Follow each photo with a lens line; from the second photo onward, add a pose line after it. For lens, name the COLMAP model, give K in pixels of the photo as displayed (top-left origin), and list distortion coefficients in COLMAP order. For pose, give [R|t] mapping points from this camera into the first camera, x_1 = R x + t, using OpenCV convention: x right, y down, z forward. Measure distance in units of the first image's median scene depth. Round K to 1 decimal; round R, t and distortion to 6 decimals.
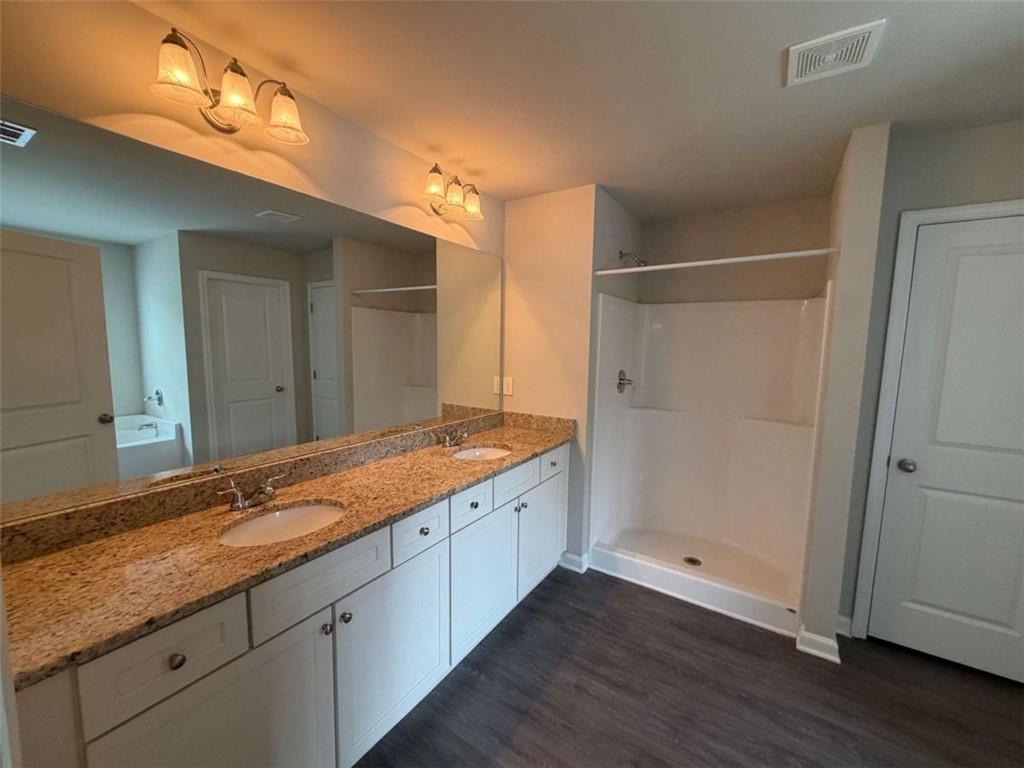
lens RADIAL K [[407.7, 0, 508.7], [0, 407.7, 383.3], [0, 0, 1]] dist [0.002957, 0.000104]
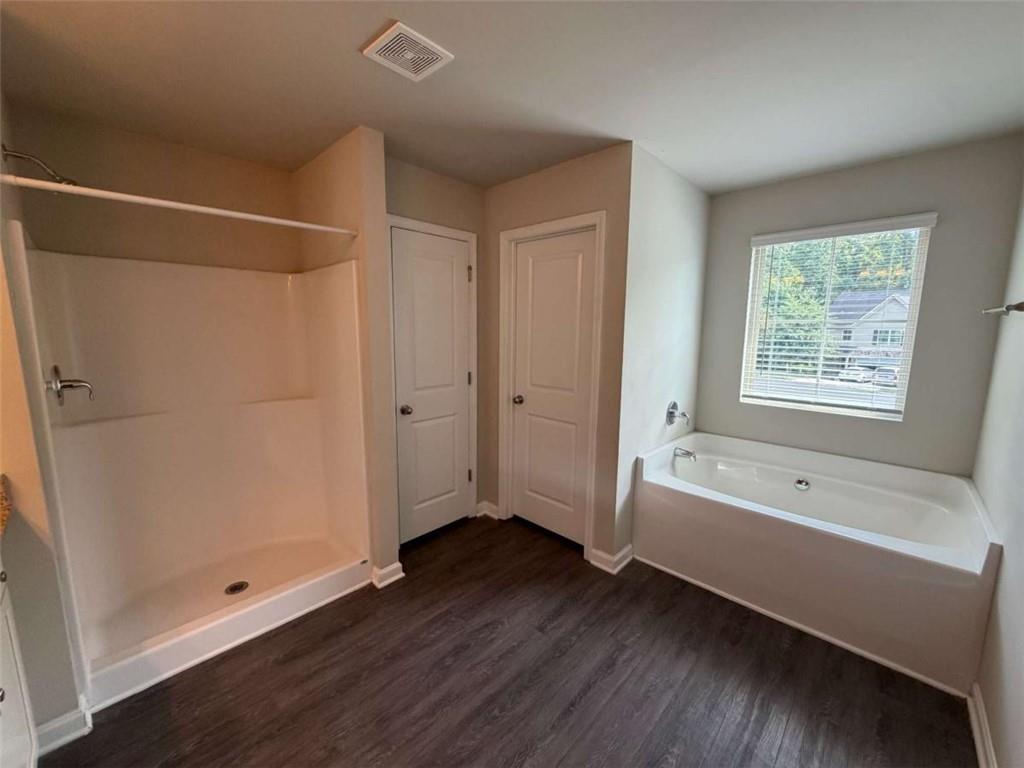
lens RADIAL K [[407.7, 0, 508.7], [0, 407.7, 383.3], [0, 0, 1]] dist [0.002957, 0.000104]
pose [[0.190673, -0.154069, 0.969488, -0.272080], [0.100290, 0.985497, 0.136889, -0.037372], [-0.976517, 0.071129, 0.203359, 0.430167]]
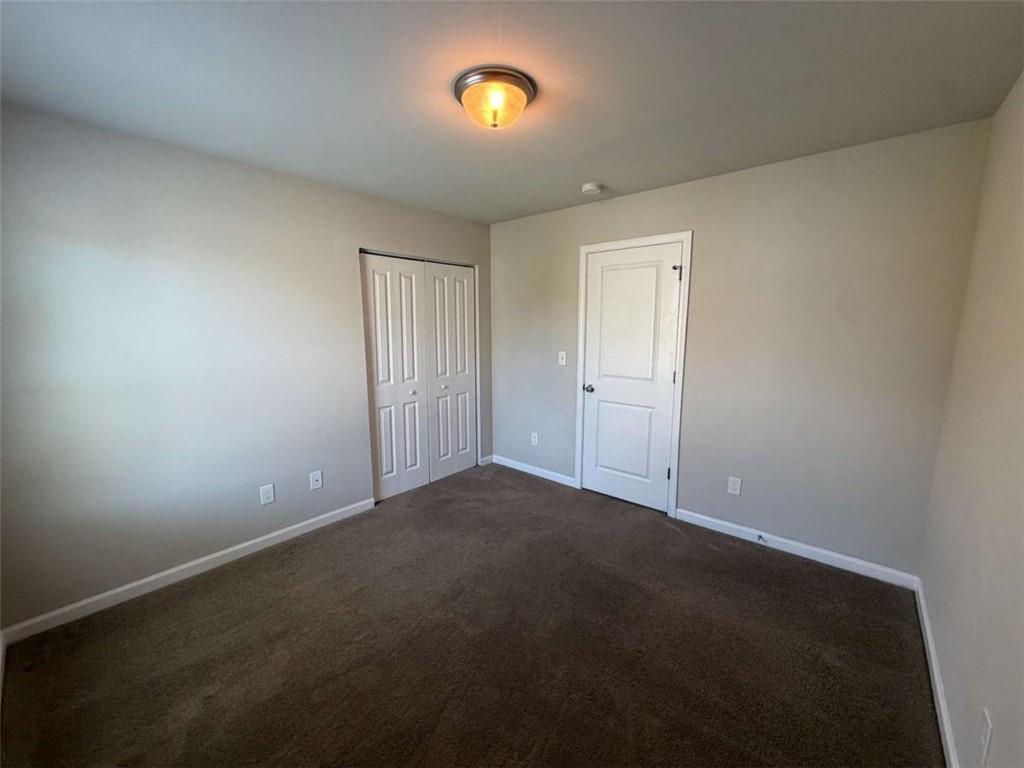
lens RADIAL K [[407.7, 0, 508.7], [0, 407.7, 383.3], [0, 0, 1]] dist [0.002957, 0.000104]
pose [[0.990753, -0.004240, -0.135614, 0.912237], [0.008255, 0.999544, 0.029052, 0.132386], [0.135428, -0.029902, 0.990336, -0.862740]]
